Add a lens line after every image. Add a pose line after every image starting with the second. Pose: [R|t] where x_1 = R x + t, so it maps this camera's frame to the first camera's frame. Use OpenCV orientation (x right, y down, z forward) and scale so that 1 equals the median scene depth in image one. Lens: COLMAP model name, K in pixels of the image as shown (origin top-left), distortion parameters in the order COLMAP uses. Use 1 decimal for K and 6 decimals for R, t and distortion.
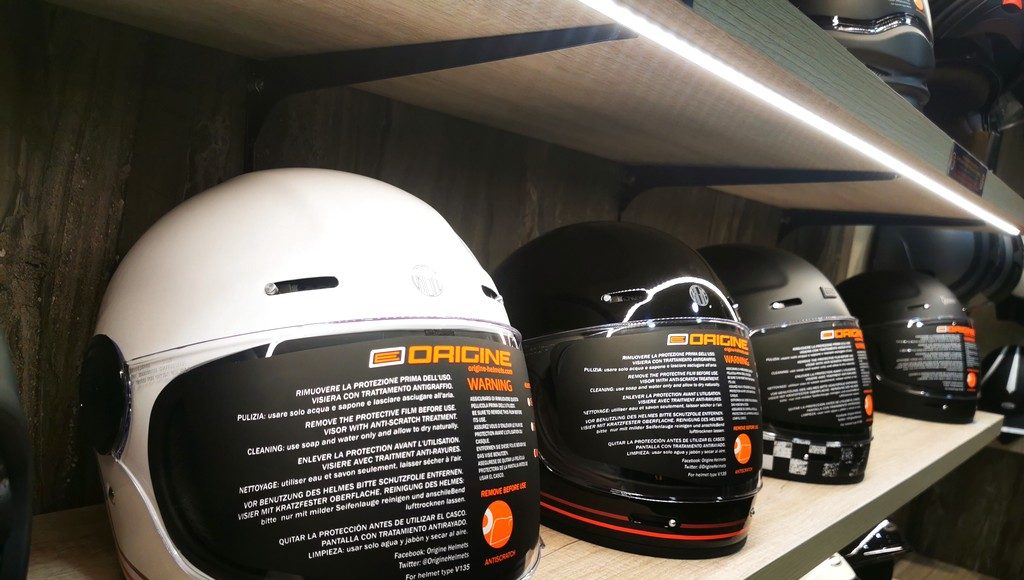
lens RADIAL K [[802.1, 0, 516.8], [0, 802.1, 380.8], [0, 0, 1]] dist [0.008556, -0.052219]
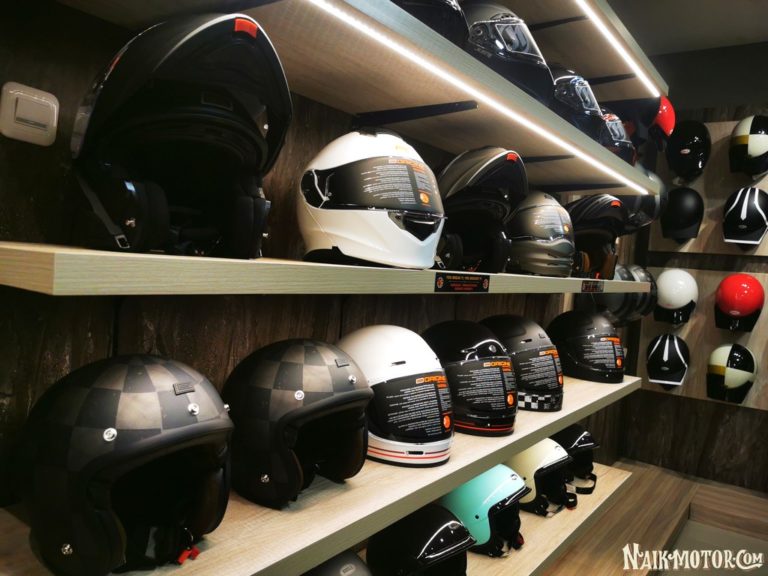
lens RADIAL K [[614.9, 0, 393.6], [0, 614.9, 284.2], [0, 0, 1]] dist [0.023857, -0.015830]
pose [[0.997092, -0.031385, 0.069449, -0.220644], [0.038851, 0.993293, -0.108899, -0.080802], [-0.065566, 0.111280, 0.991624, -0.959326]]
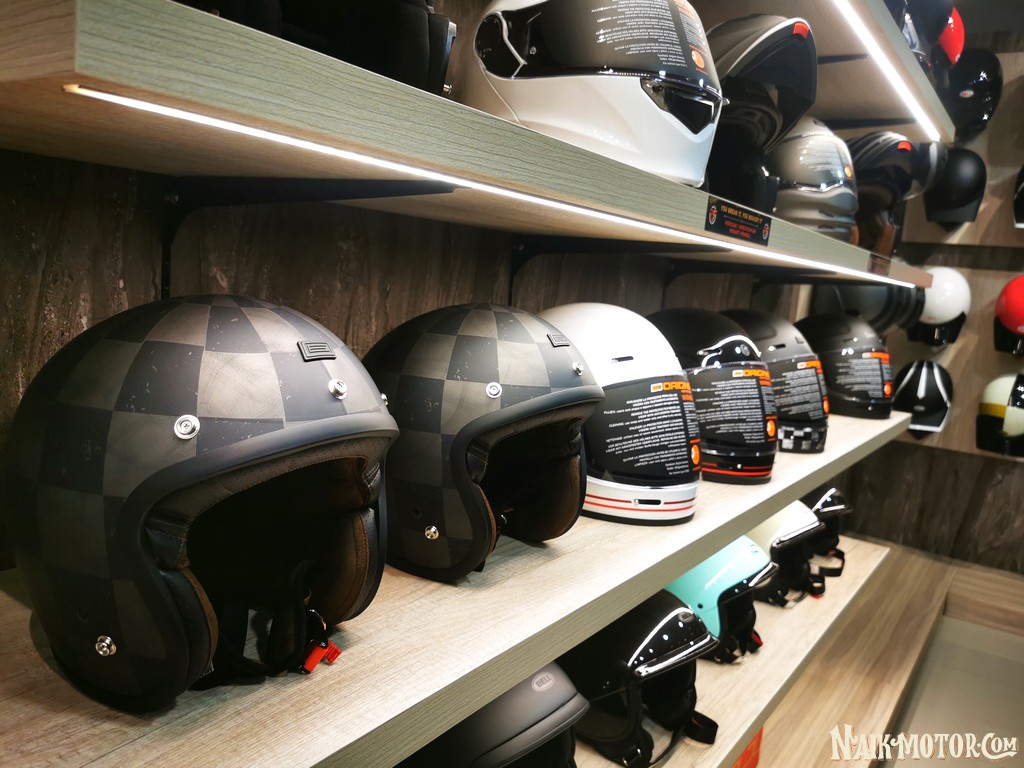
lens RADIAL K [[822.3, 0, 512.0], [0, 822.3, 384.0], [0, 0, 1]] dist [0.010211, 0.004266]
pose [[0.996218, -0.026882, 0.082622, -0.366409], [0.028611, 0.999394, -0.019824, -0.000947], [-0.082039, 0.022113, 0.996384, -0.681916]]
